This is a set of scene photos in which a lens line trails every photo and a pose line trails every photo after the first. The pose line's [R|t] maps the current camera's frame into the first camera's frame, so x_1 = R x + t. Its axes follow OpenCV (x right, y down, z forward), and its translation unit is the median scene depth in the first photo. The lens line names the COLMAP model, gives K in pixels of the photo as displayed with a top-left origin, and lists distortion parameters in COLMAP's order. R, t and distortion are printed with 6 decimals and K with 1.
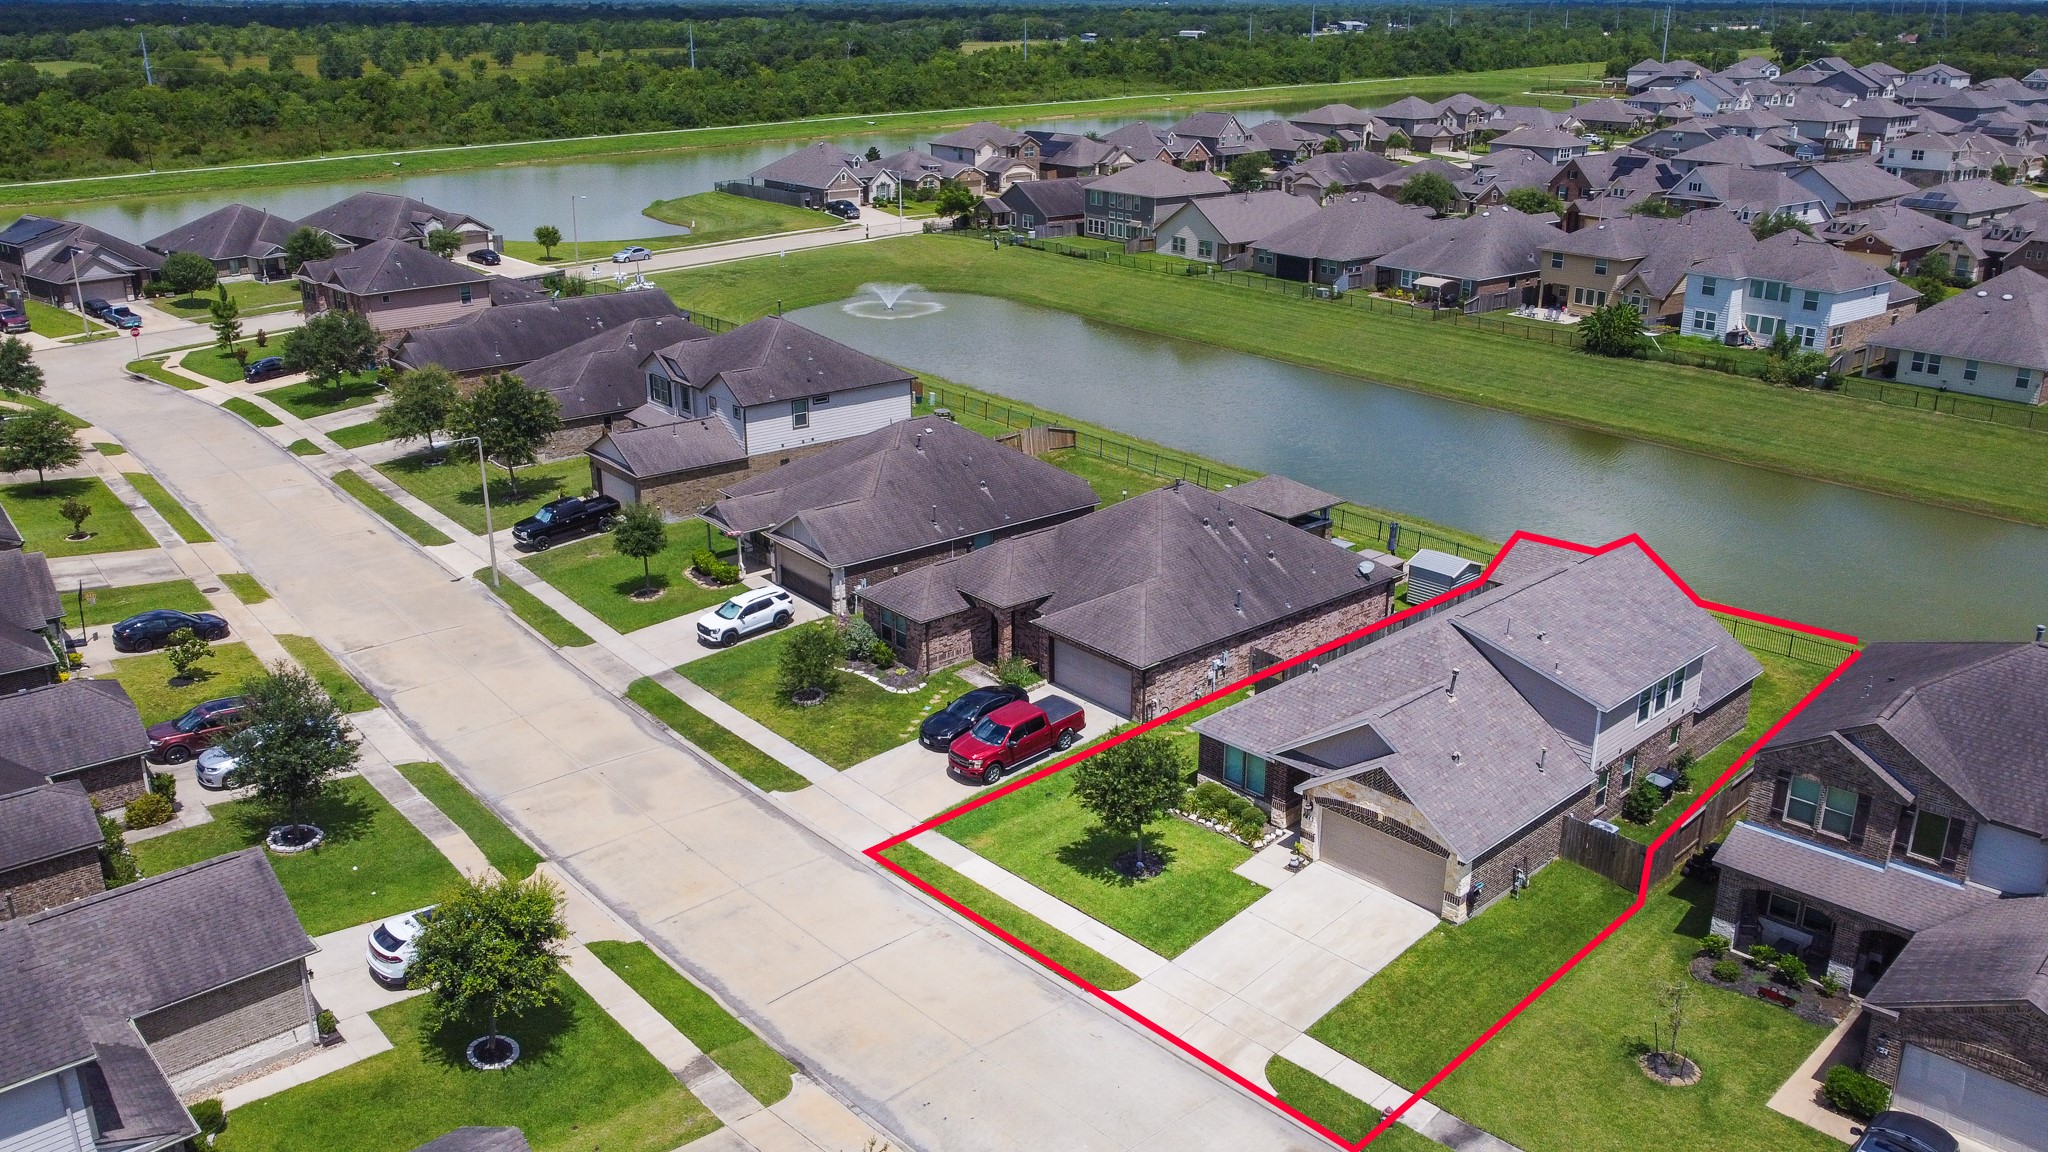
lens RADIAL K [[1570.6, 0, 1008.1], [0, 1570.6, 648.7], [0, 0, 1]] dist [-0.003807, 0.003036]
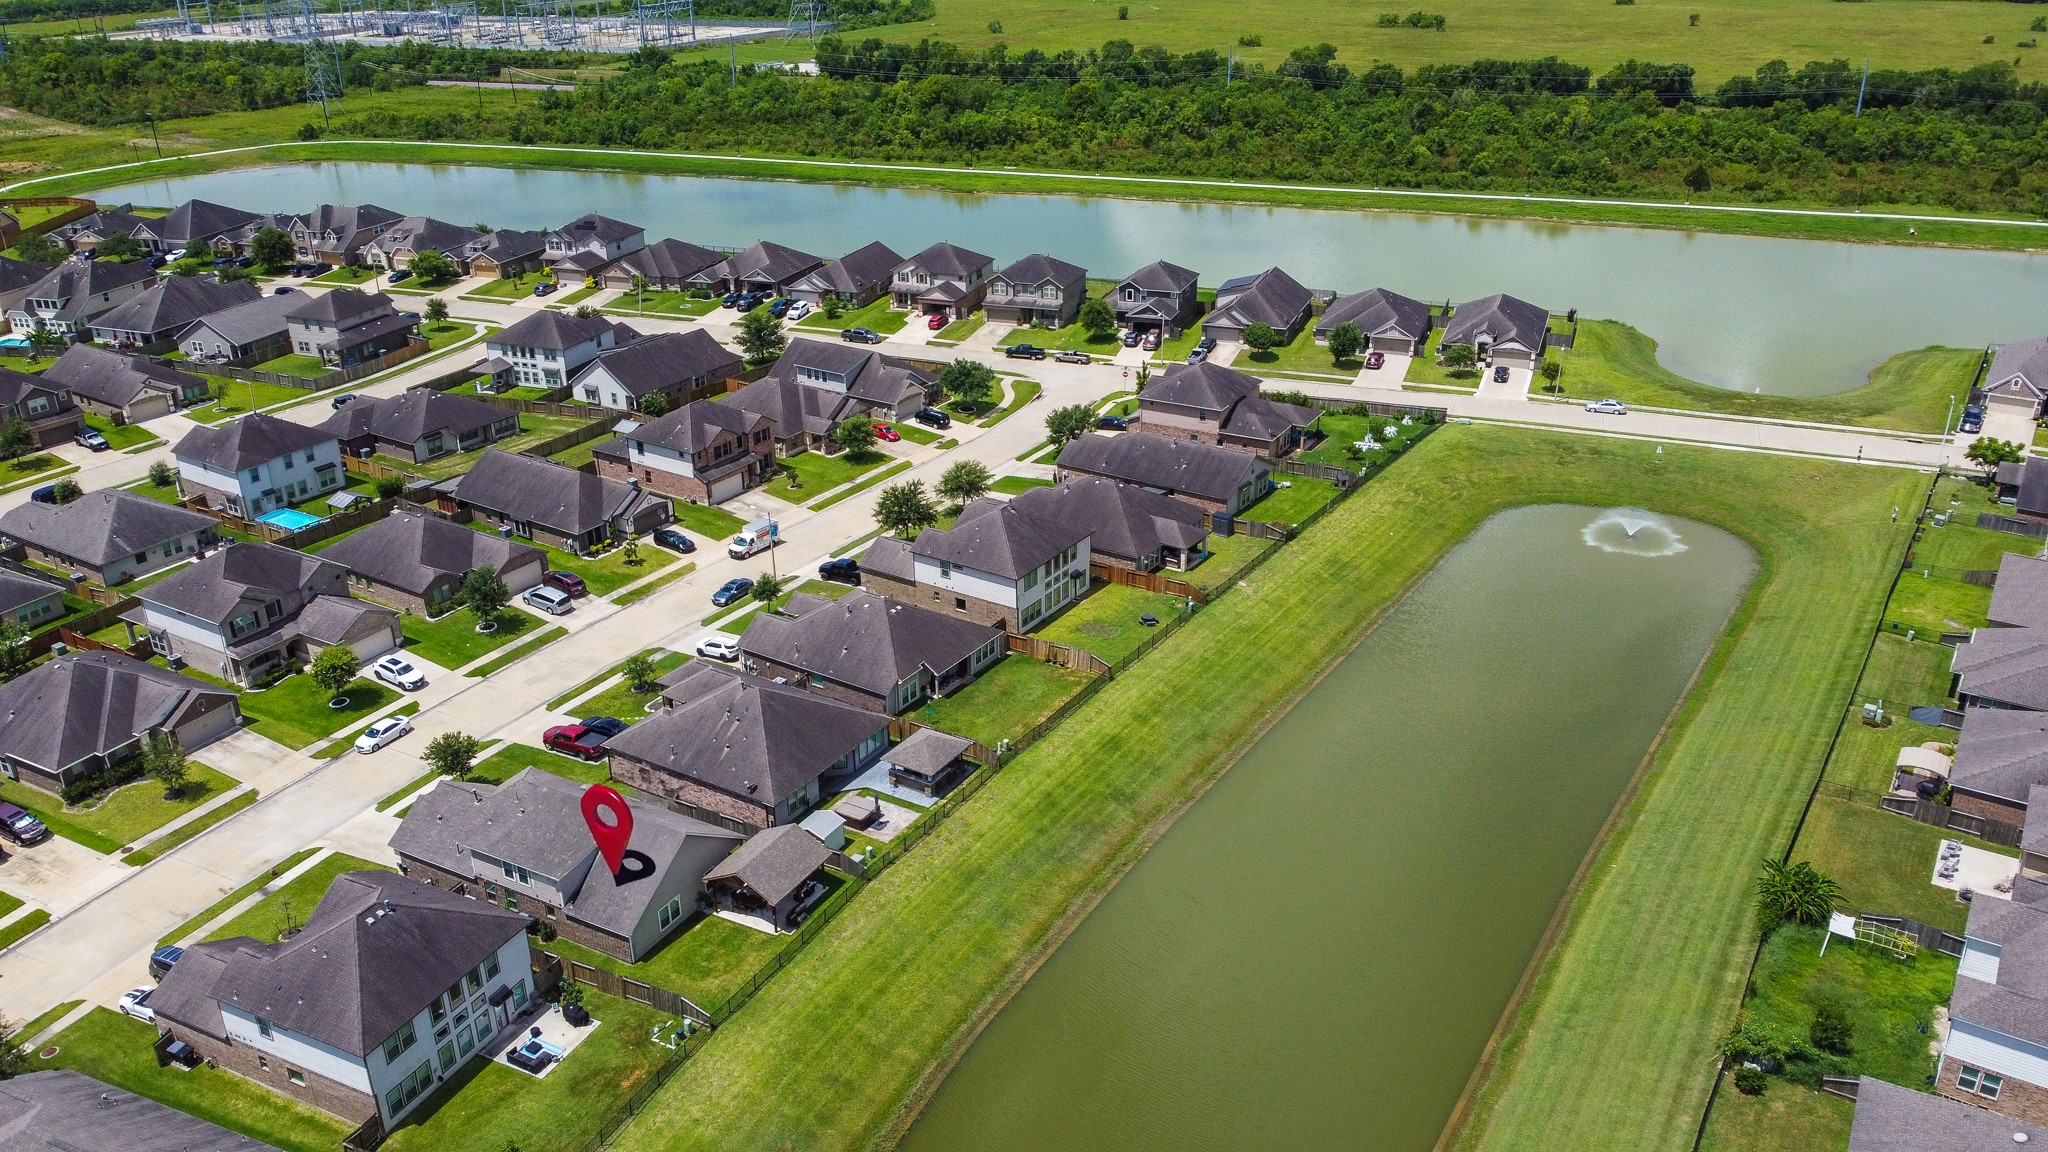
lens RADIAL K [[1550.5, 0, 1018.1], [0, 1550.5, 576.8], [0, 0, 1]] dist [0.001314, -0.002068]
pose [[0.305923, 0.390378, -0.868341, 1.098900], [-0.350961, 0.894077, 0.278302, -0.533361], [0.885007, 0.219616, 0.410526, 0.384892]]
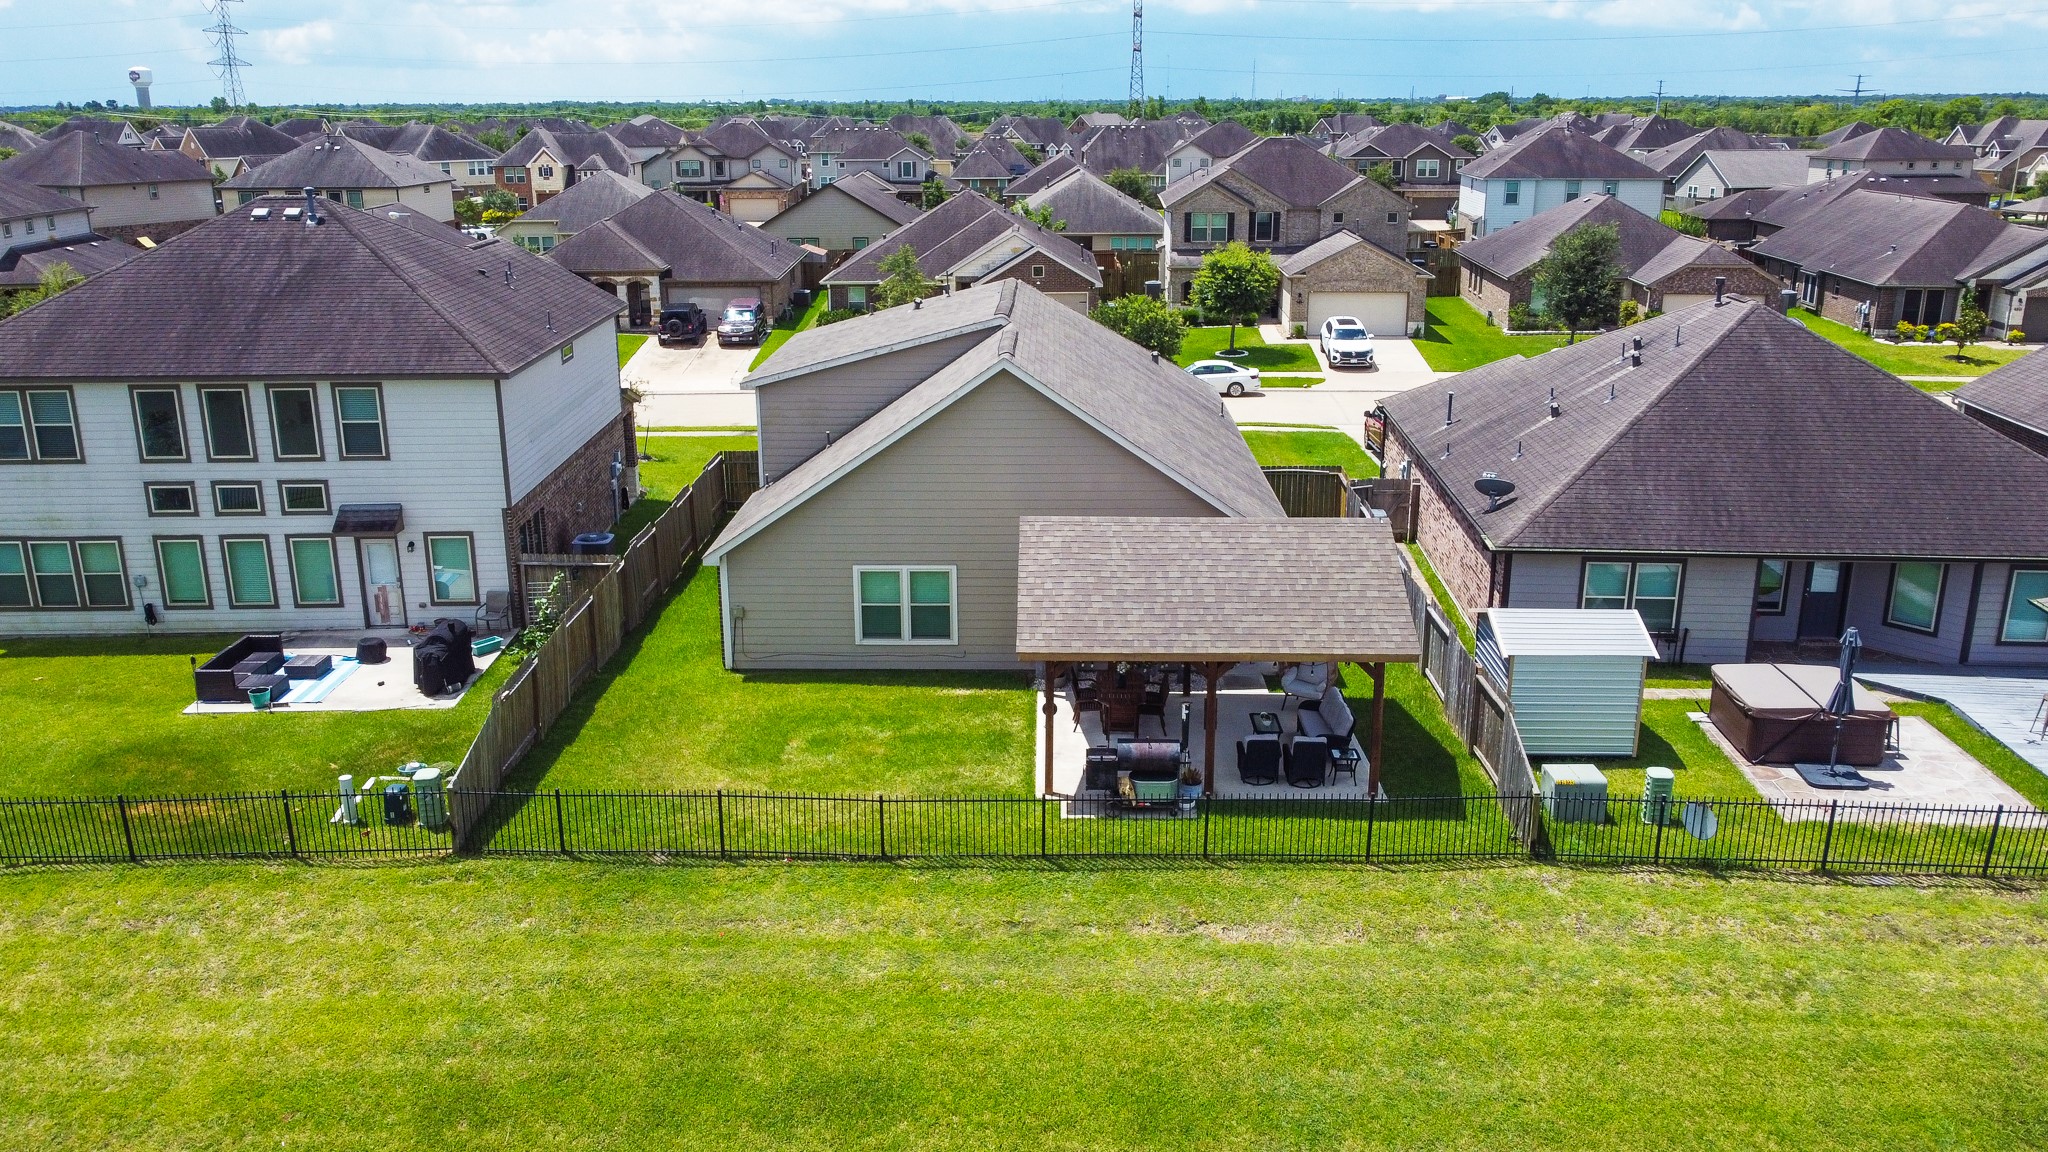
lens RADIAL K [[1588.5, 0, 1024.0], [0, 1588.5, 576.0], [0, 0, 1]] dist [-0.002591, 0.002700]
pose [[-0.702507, 0.204893, -0.681544, 0.459965], [-0.269971, 0.809356, 0.521592, -0.168635], [0.658483, 0.550420, -0.513263, 0.814446]]
